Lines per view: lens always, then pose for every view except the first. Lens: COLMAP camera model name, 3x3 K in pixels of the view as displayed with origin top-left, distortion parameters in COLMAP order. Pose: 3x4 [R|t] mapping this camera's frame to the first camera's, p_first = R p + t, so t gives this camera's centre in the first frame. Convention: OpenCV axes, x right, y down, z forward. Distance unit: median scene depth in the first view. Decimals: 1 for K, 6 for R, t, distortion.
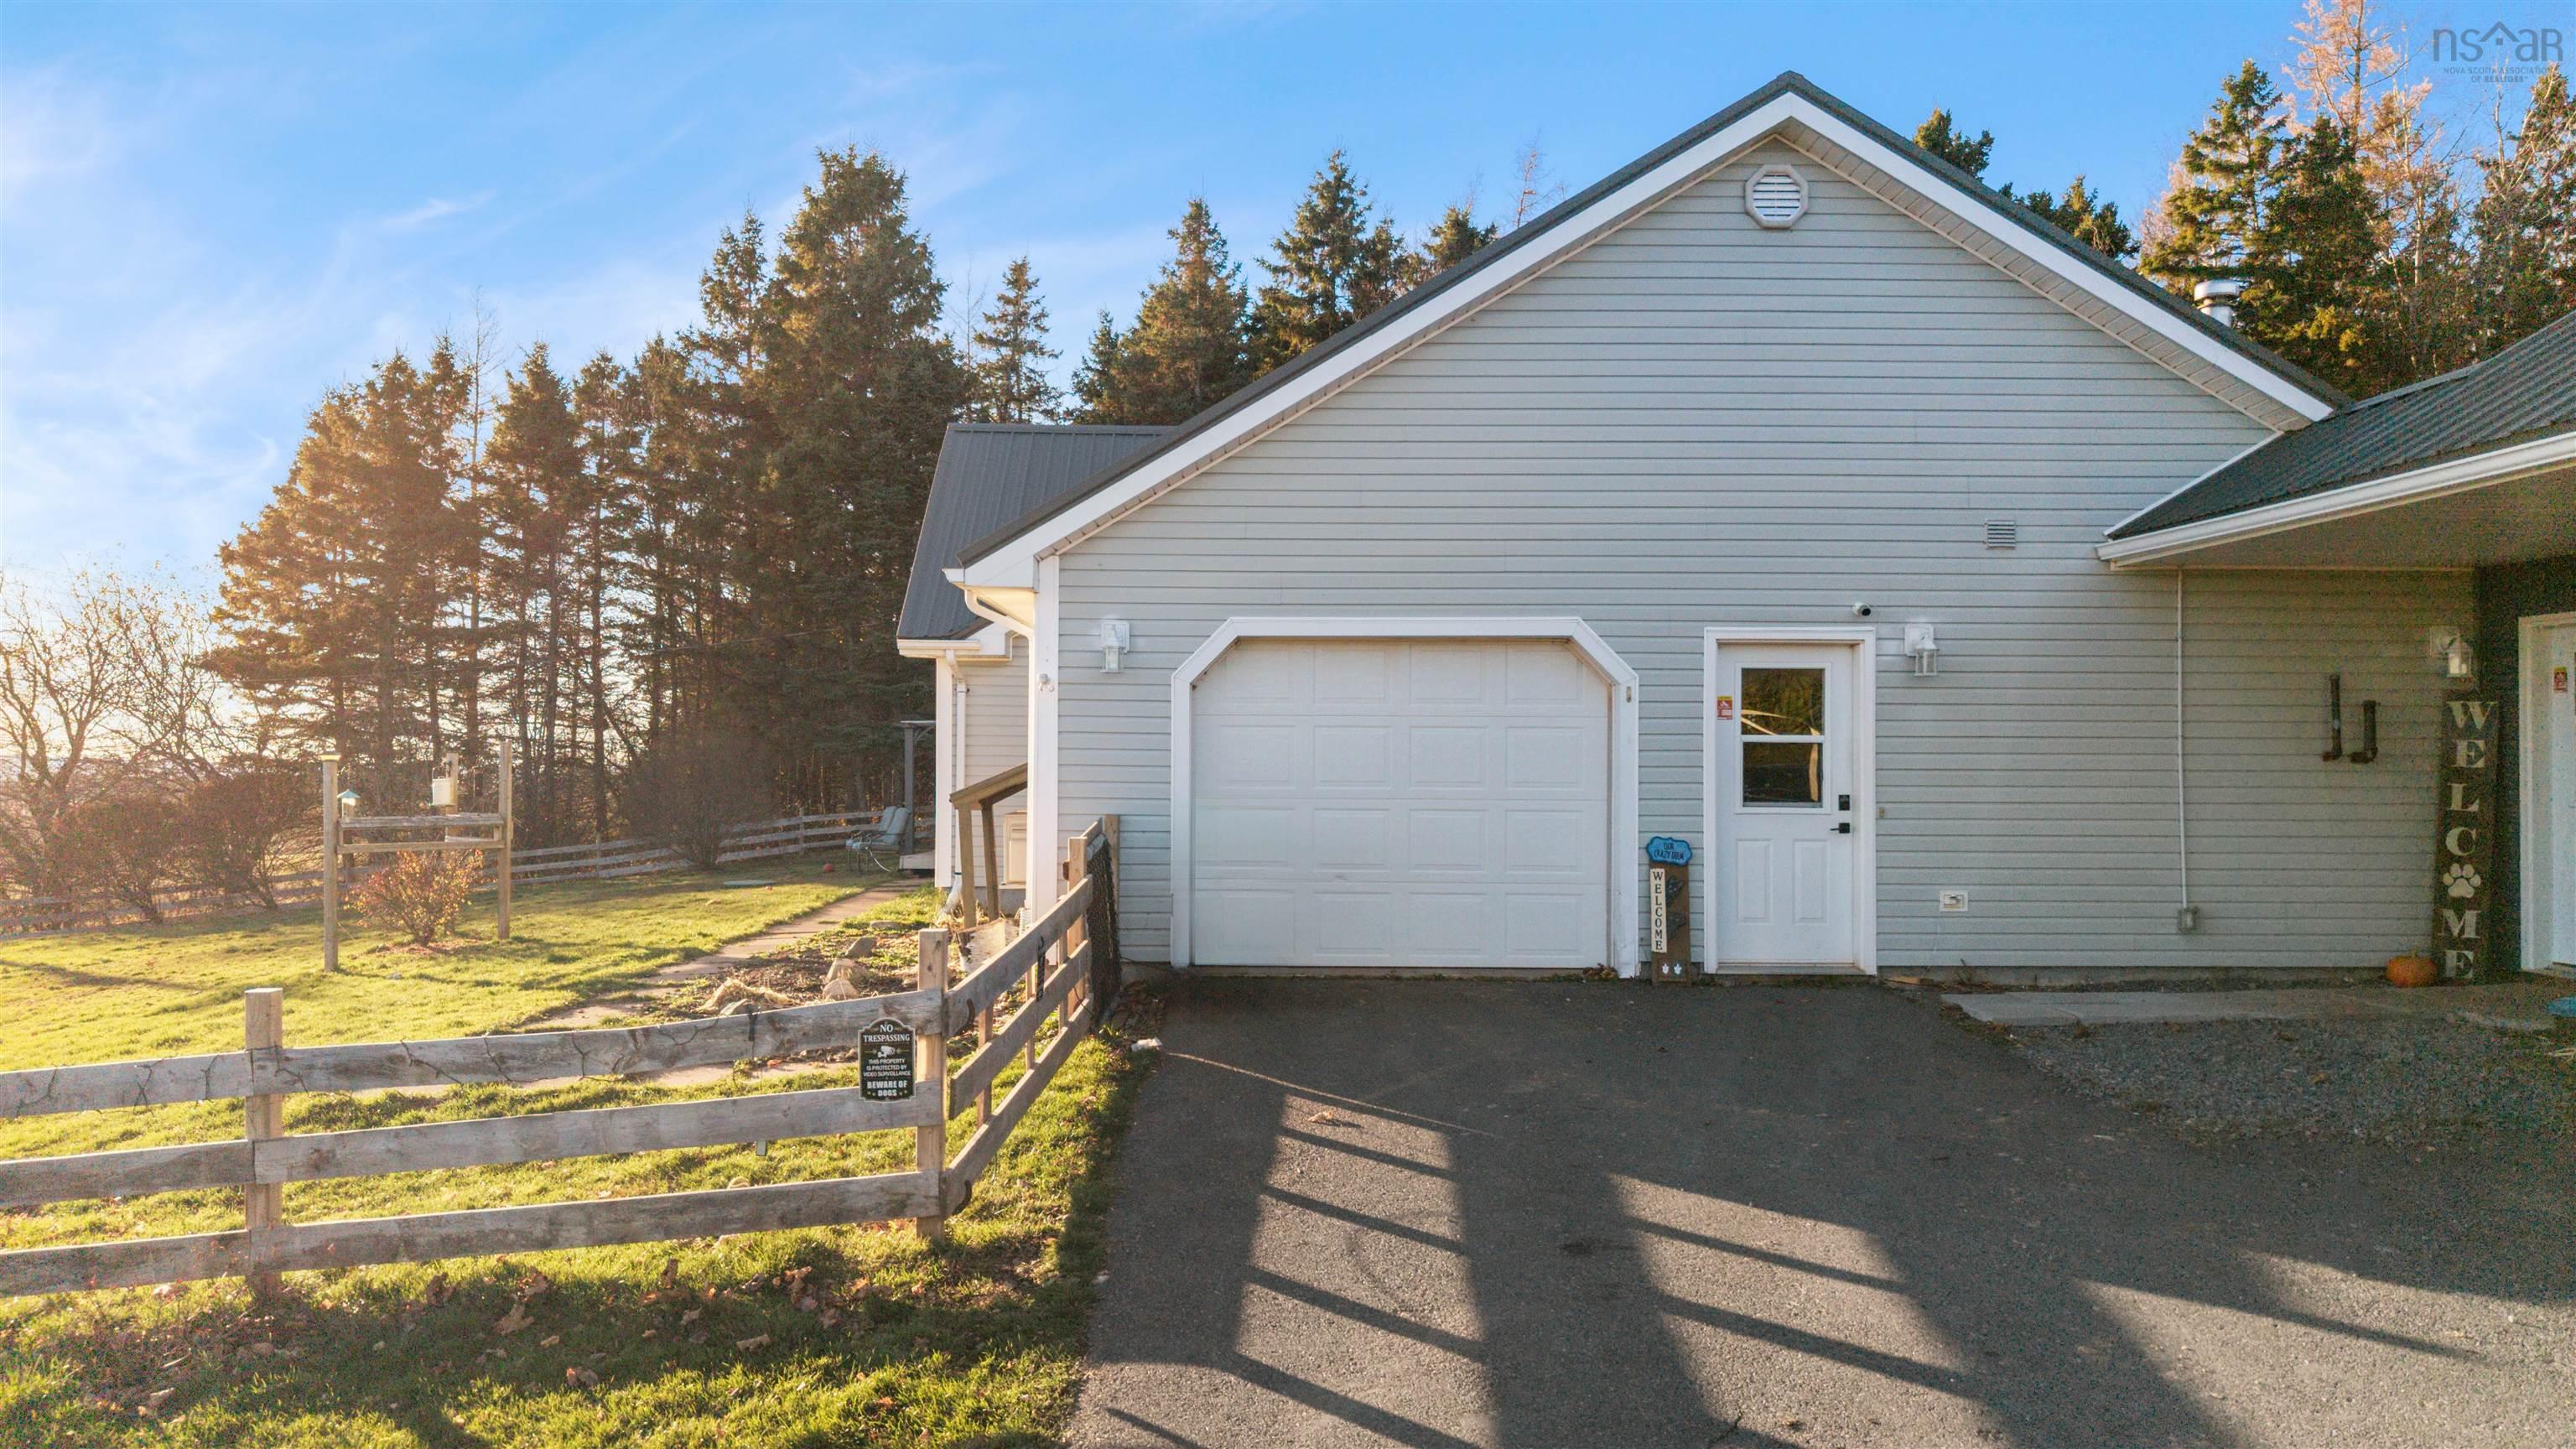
lens RADIAL K [[1759.7, 0, 1288.0], [0, 1759.7, 724.5], [0, 0, 1]] dist [0.008715, 0.001031]
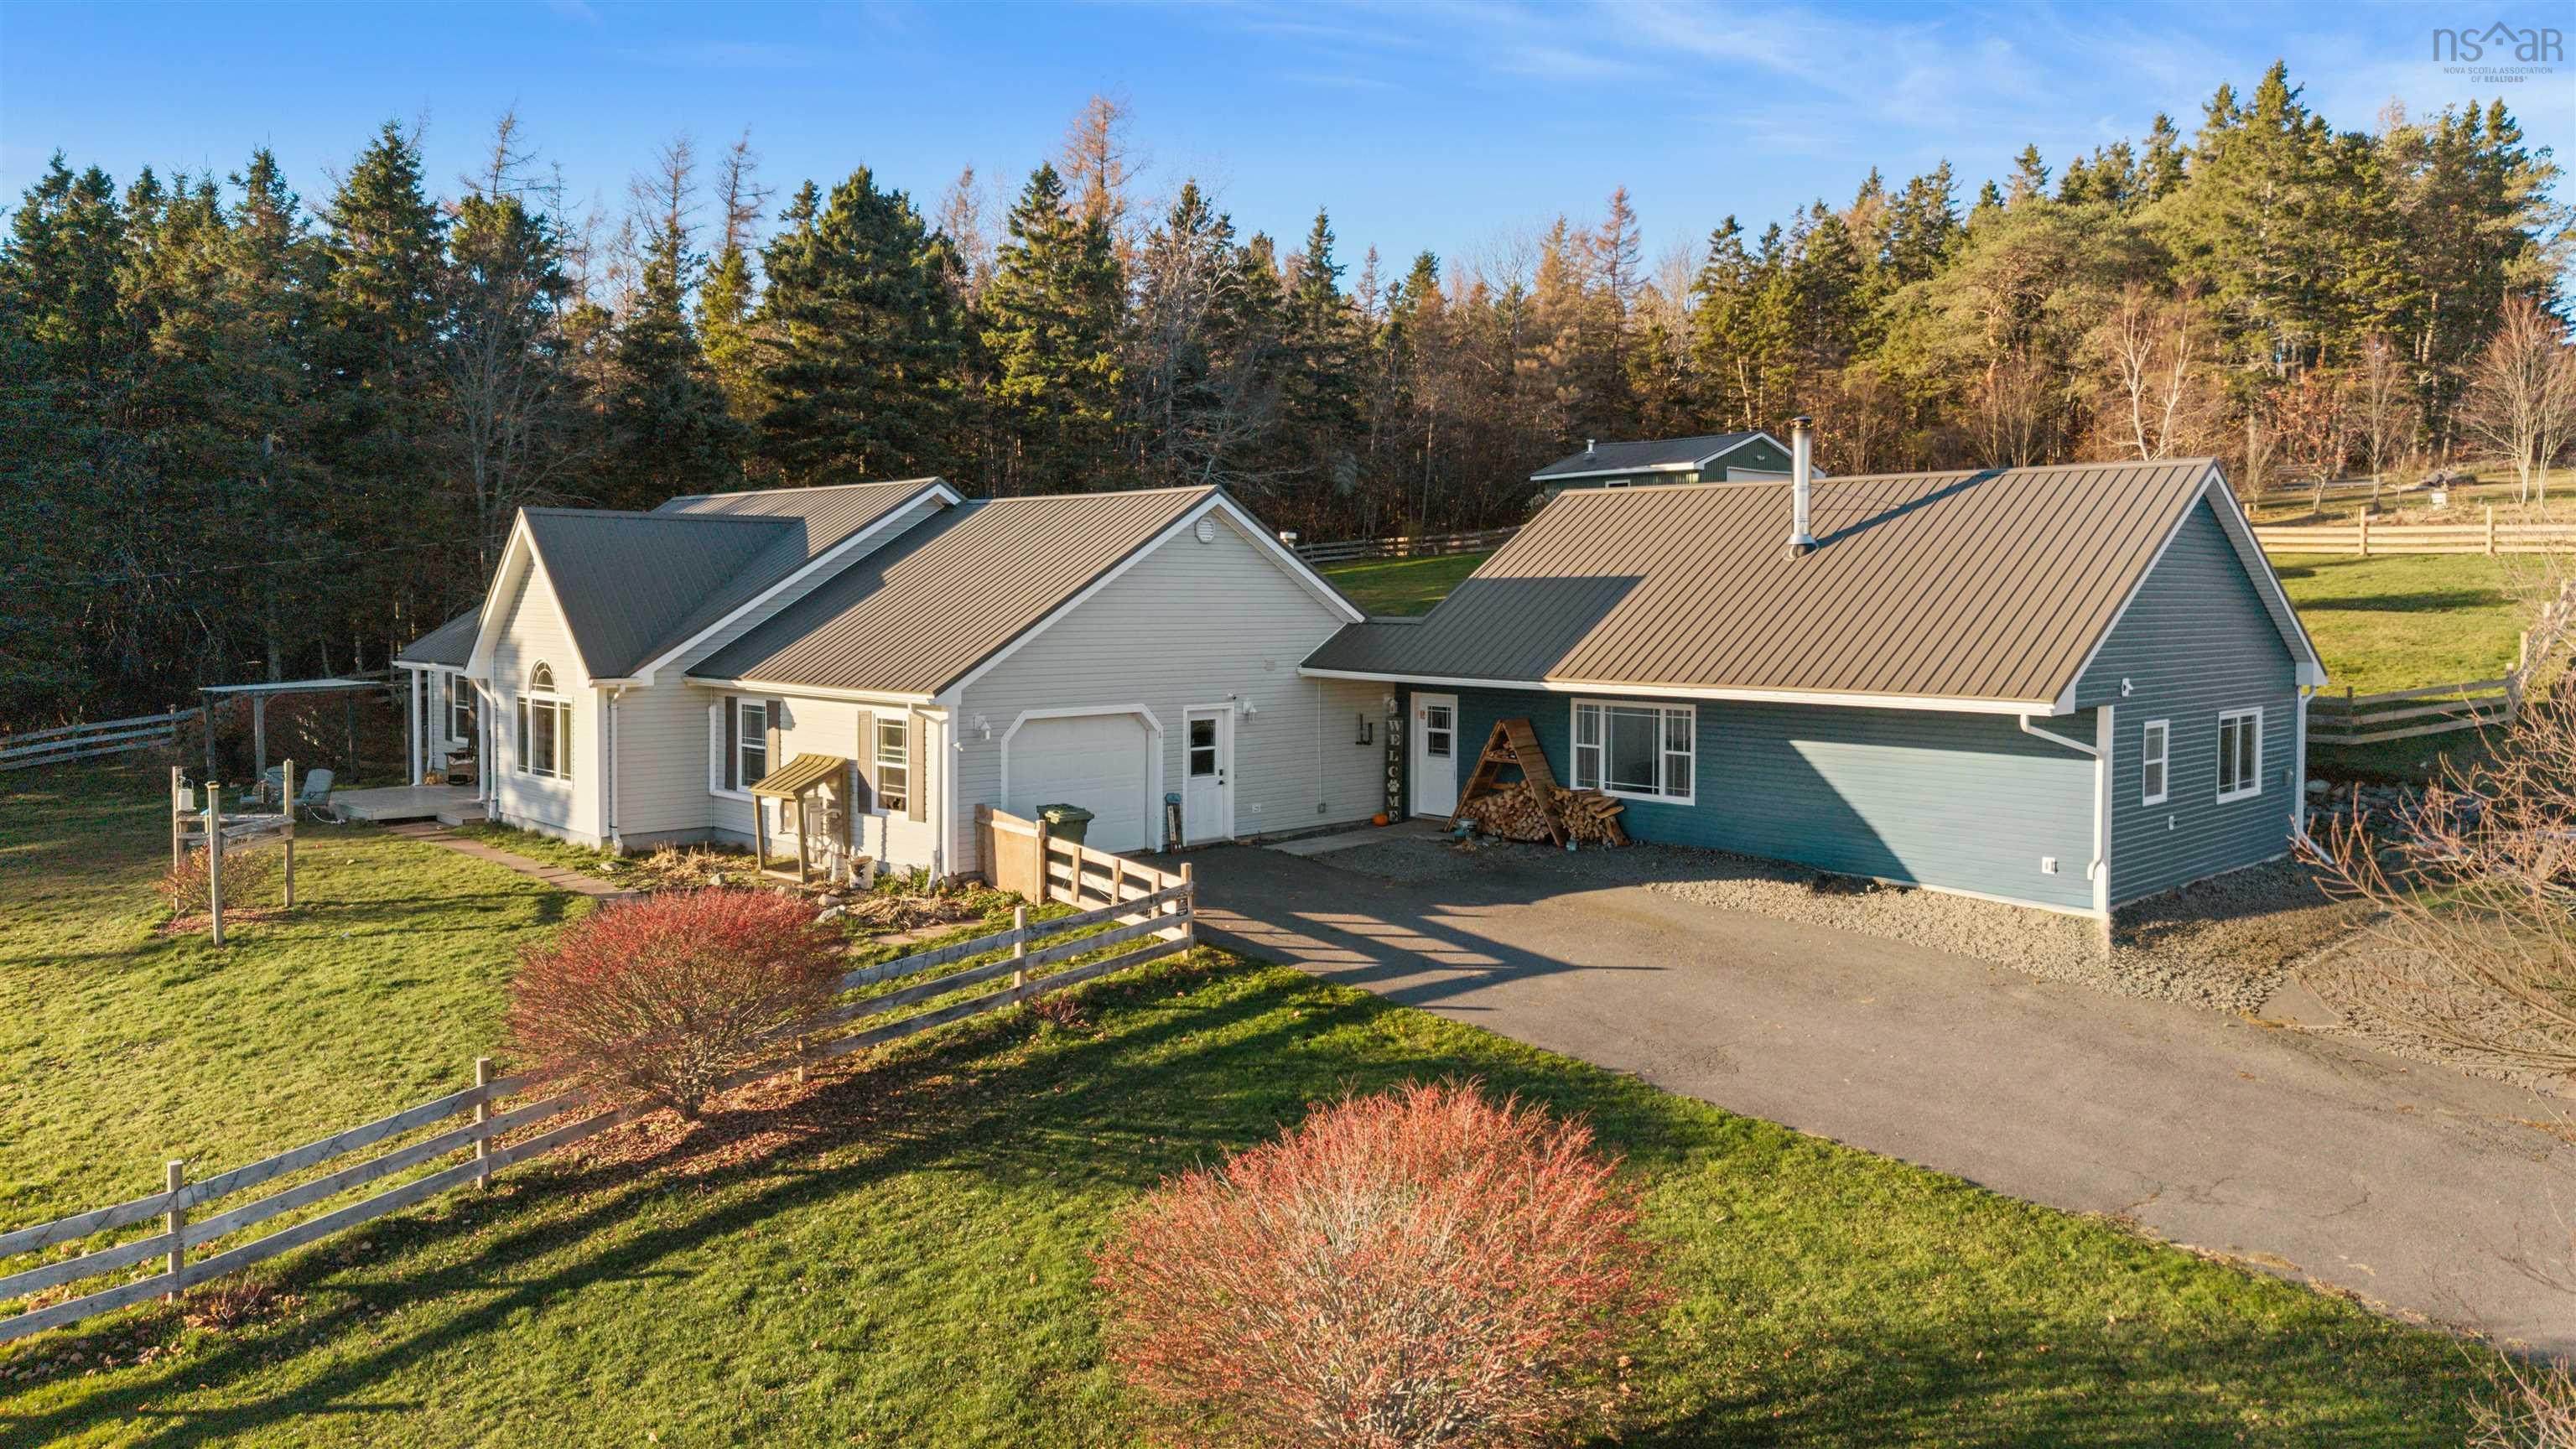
lens RADIAL K [[1759.7, 0, 1288.0], [0, 1759.7, 724.5], [0, 0, 1]] dist [0.008715, 0.001031]
pose [[0.726826, -0.050988, 0.684926, -1.343187], [-0.023039, 0.994869, 0.098510, -0.274954], [-0.686435, -0.087380, 0.721923, -0.883201]]
